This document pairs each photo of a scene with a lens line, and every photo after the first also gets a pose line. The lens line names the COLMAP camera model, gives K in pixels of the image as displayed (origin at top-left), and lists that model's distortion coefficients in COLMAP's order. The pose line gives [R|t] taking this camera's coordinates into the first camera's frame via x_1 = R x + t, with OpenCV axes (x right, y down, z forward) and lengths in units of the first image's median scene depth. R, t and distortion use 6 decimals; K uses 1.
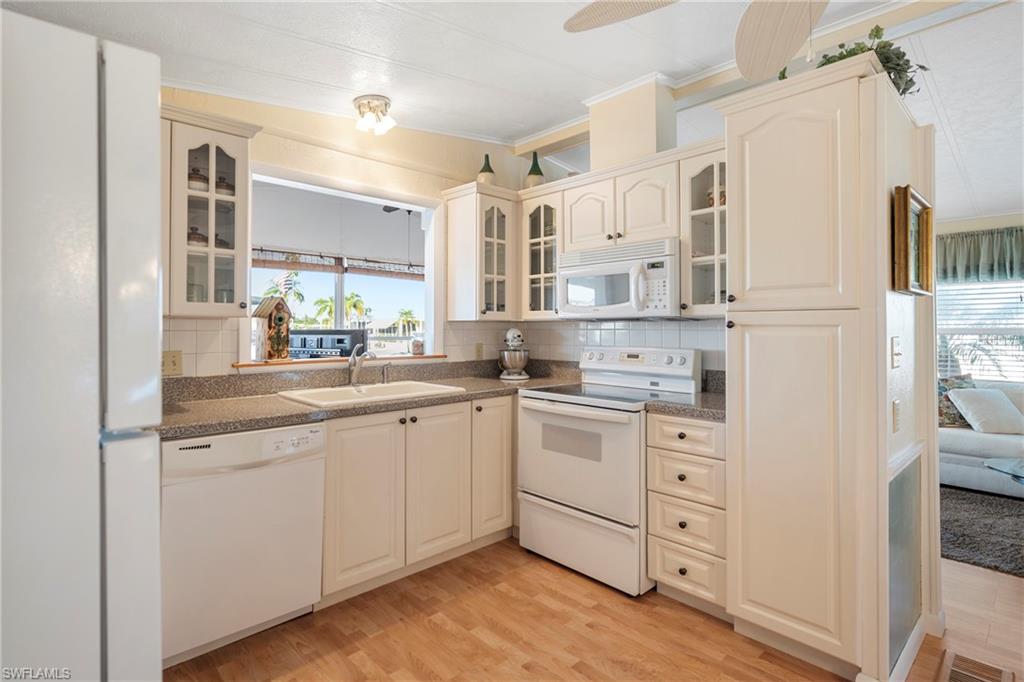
lens RADIAL K [[507.4, 0, 513.2], [0, 507.4, 323.4], [0, 0, 1]] dist [-0.000341, -0.000178]
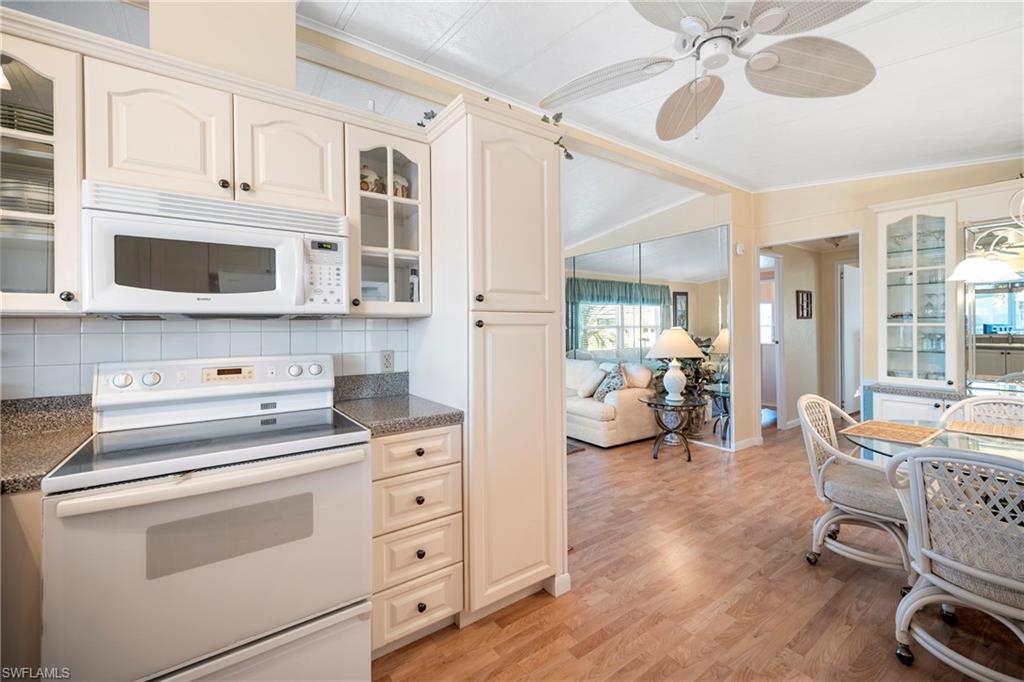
lens RADIAL K [[427.3, 0, 514.0], [0, 427.3, 325.8], [0, 0, 1]] dist [-0.000273, -0.000018]
pose [[0.126306, -0.001383, 0.991990, -0.316961], [-0.001526, 0.999998, 0.001588, 0.003452], [-0.991990, -0.001714, 0.126303, 0.639140]]
